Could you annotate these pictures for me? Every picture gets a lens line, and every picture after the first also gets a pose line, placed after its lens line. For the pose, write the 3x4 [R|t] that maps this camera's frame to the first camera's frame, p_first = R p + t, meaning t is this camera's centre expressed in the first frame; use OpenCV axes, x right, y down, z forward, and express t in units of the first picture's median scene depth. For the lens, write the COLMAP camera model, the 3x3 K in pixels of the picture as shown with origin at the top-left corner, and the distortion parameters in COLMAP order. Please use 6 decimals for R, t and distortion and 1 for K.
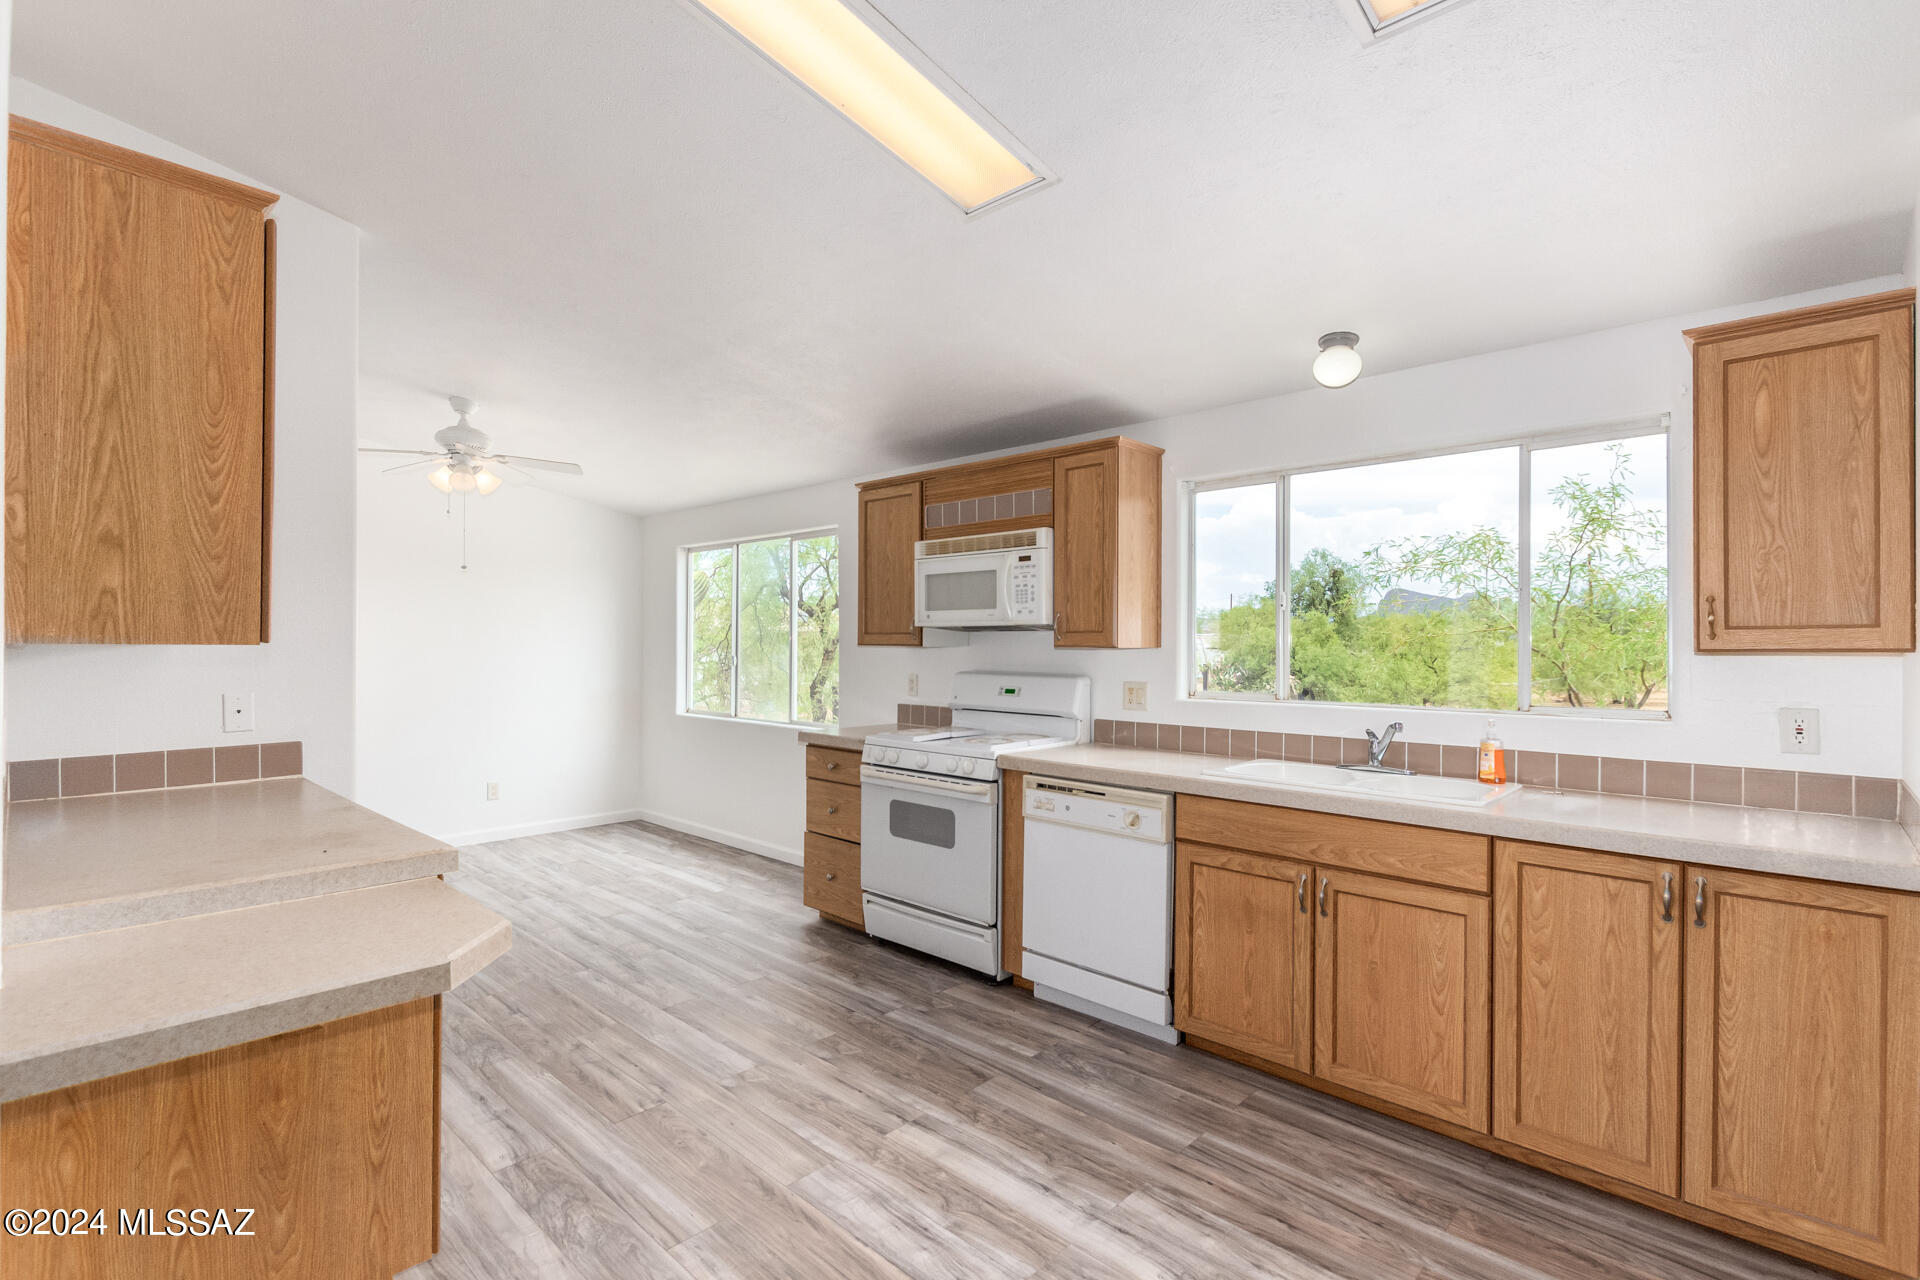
lens RADIAL K [[896.7, 0, 959.3], [0, 896.7, 644.0], [0, 0, 1]] dist [0.000613, -0.000046]
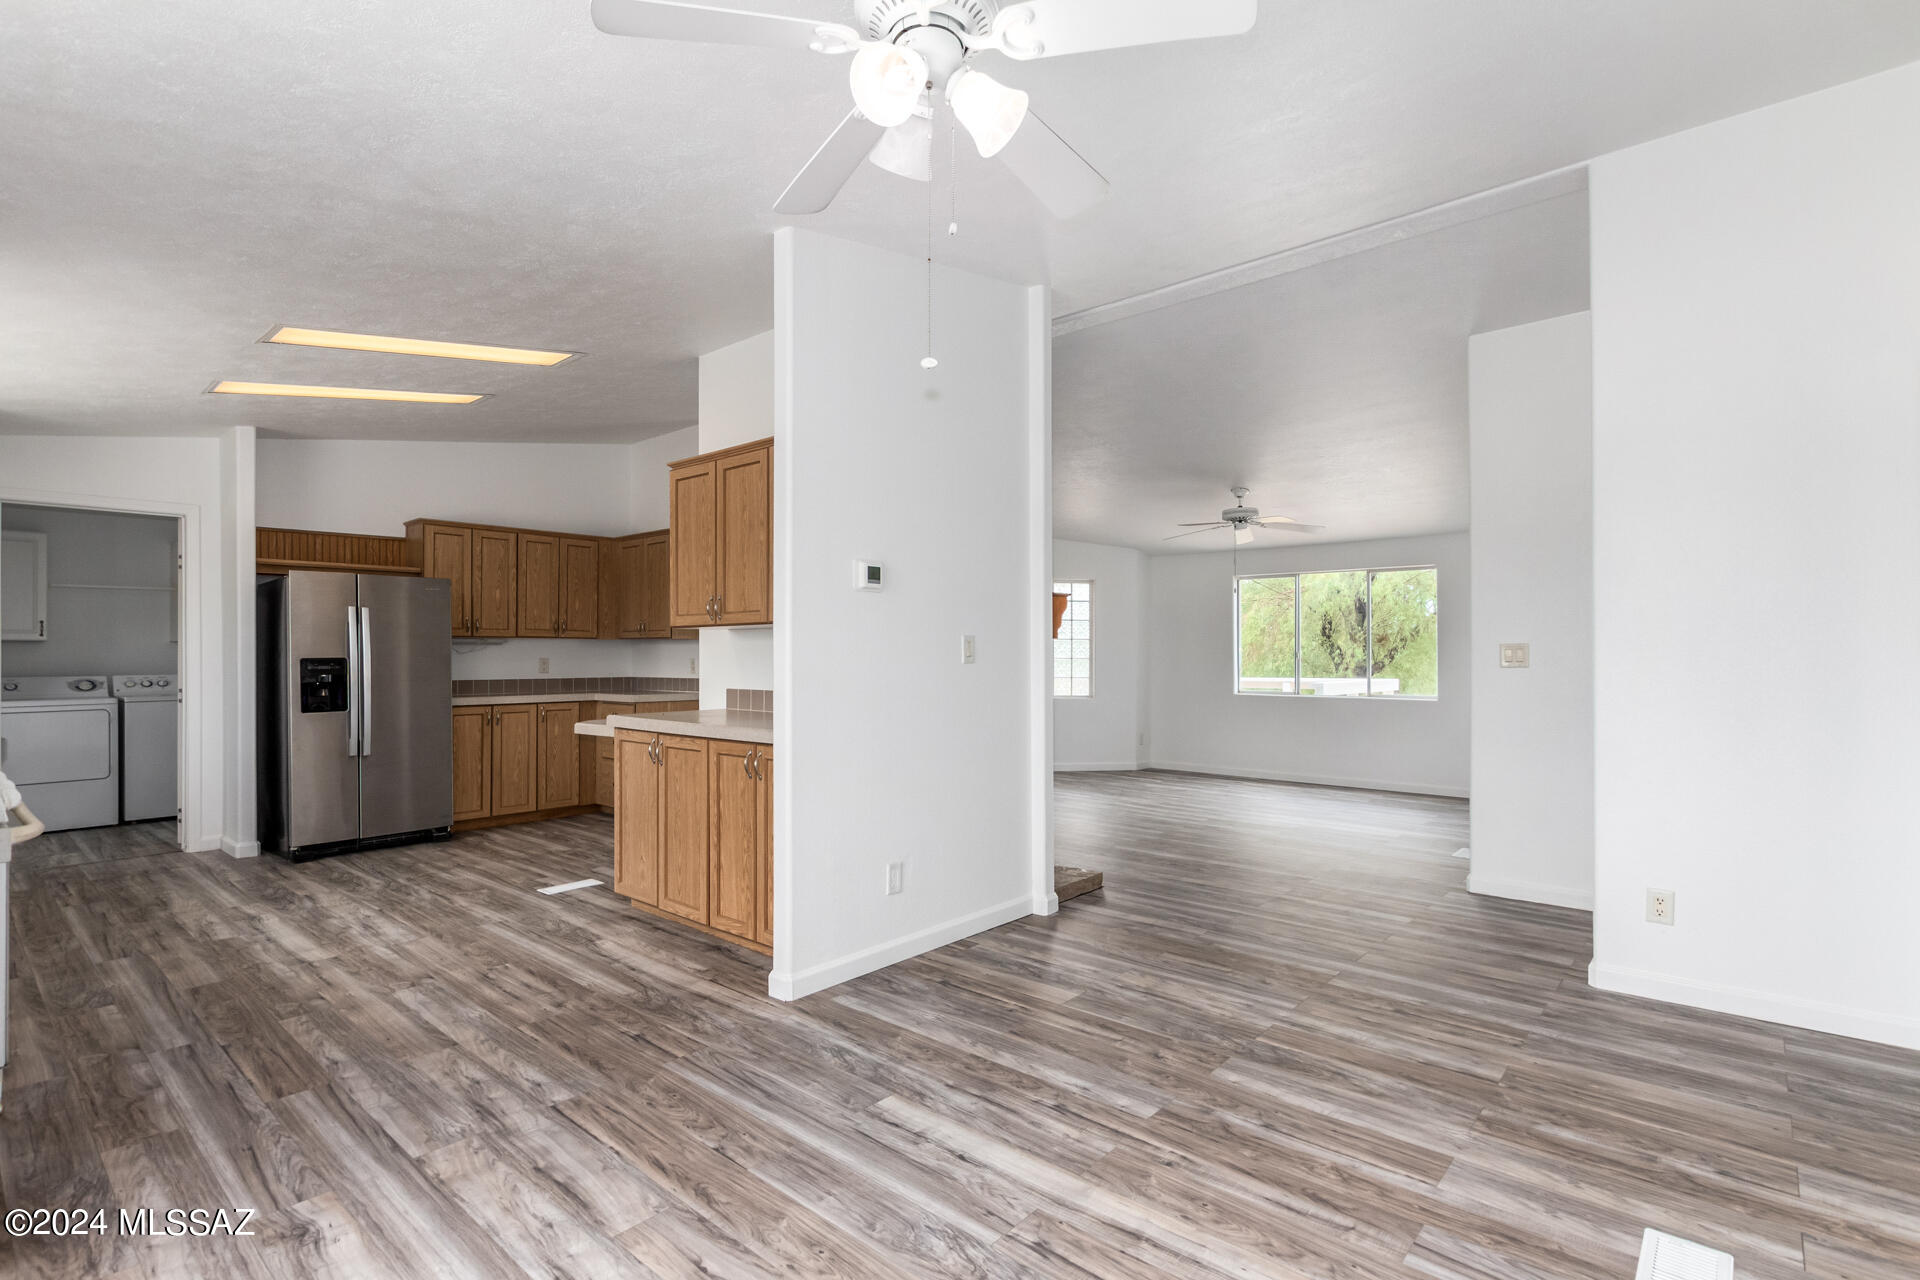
lens RADIAL K [[896.7, 0, 958.7], [0, 896.7, 648.4], [0, 0, 1]] dist [0.000613, -0.000046]
pose [[-0.998884, -0.001243, -0.047204, -0.827108], [-0.000952, 0.999980, -0.006188, 0.051383], [0.047211, -0.006136, -0.998866, 2.035418]]
